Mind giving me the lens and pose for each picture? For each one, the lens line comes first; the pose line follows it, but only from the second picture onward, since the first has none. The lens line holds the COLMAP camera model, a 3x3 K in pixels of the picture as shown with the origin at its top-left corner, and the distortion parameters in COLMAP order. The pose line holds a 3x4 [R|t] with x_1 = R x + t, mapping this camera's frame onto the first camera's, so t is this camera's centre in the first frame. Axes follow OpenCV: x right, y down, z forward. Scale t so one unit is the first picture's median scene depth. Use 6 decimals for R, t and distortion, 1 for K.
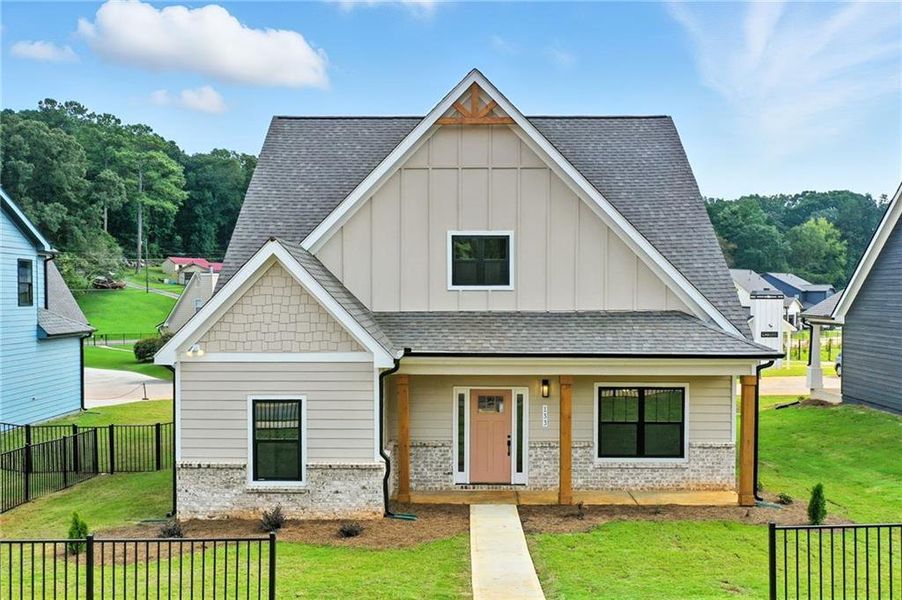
lens RADIAL K [[881.7, 0, 451.0], [0, 881.7, 300.0], [0, 0, 1]] dist [-0.005186, -0.002043]
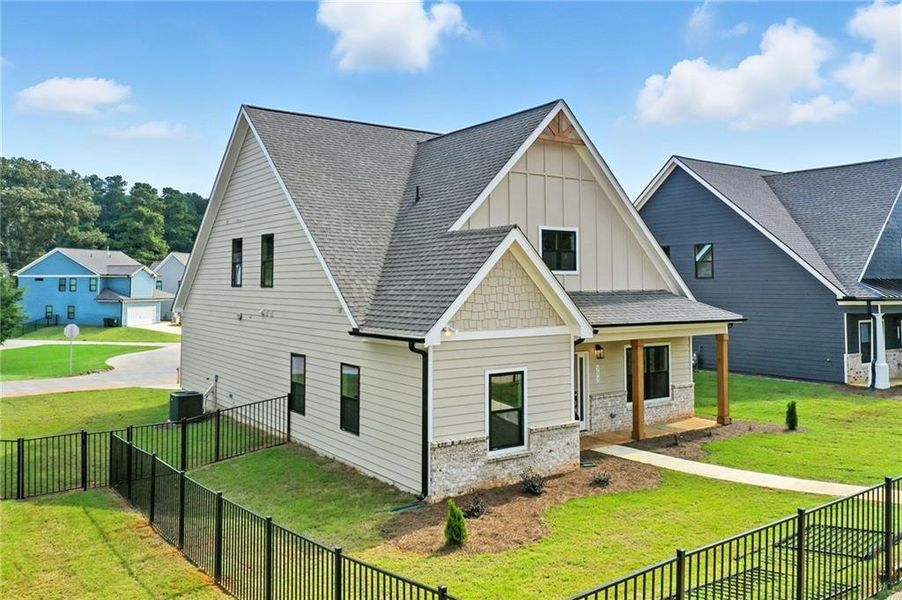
lens RADIAL K [[720.9, 0, 451.1], [0, 720.9, 230.5], [0, 0, 1]] dist [-0.001139, -0.001840]
pose [[0.810178, 0.042136, 0.584667, -0.784846], [0.006604, 0.996694, -0.080981, 0.009151], [-0.586146, 0.069470, 0.807221, 0.304693]]
